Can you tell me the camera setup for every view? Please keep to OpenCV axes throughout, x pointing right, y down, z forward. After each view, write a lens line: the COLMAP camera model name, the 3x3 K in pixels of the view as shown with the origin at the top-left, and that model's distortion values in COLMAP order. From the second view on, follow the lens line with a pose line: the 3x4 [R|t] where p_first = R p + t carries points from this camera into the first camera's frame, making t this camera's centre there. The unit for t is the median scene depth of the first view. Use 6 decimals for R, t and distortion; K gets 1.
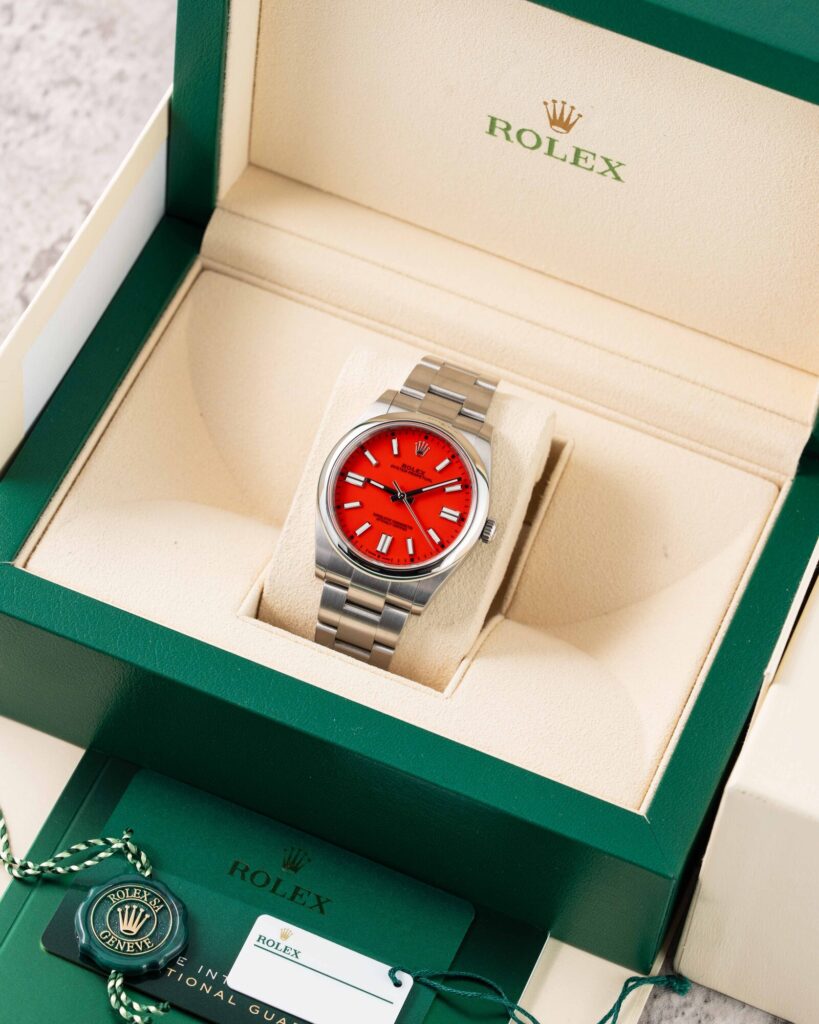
lens RADIAL K [[4884.0, 0, 409.5], [0, 4884.0, 512.0], [0, 0, 1]] dist [-0.102369, 11.143819]
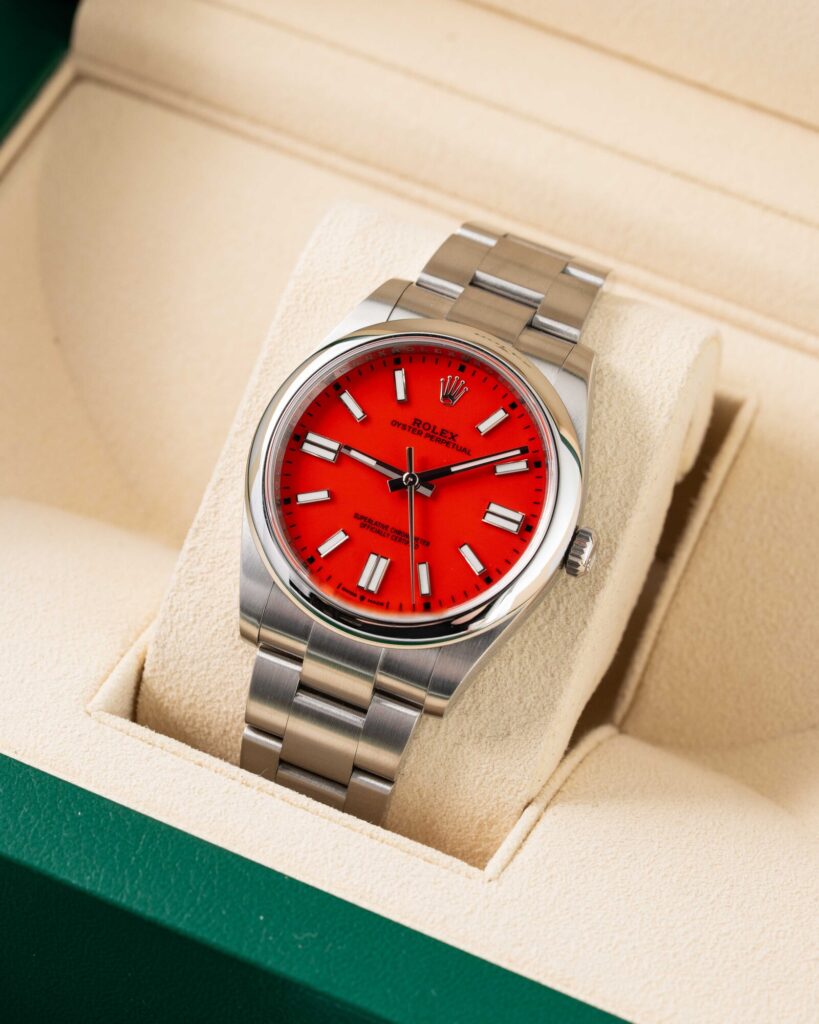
lens RADIAL K [[4884.0, 0, 409.5], [0, 4884.0, 512.0], [0, 0, 1]] dist [-0.102369, 11.143819]
pose [[0.997911, 0.016246, -0.062523, 0.030065], [-0.019490, 0.998476, -0.051625, 0.026117], [0.061589, 0.052736, 0.996707, 0.489448]]
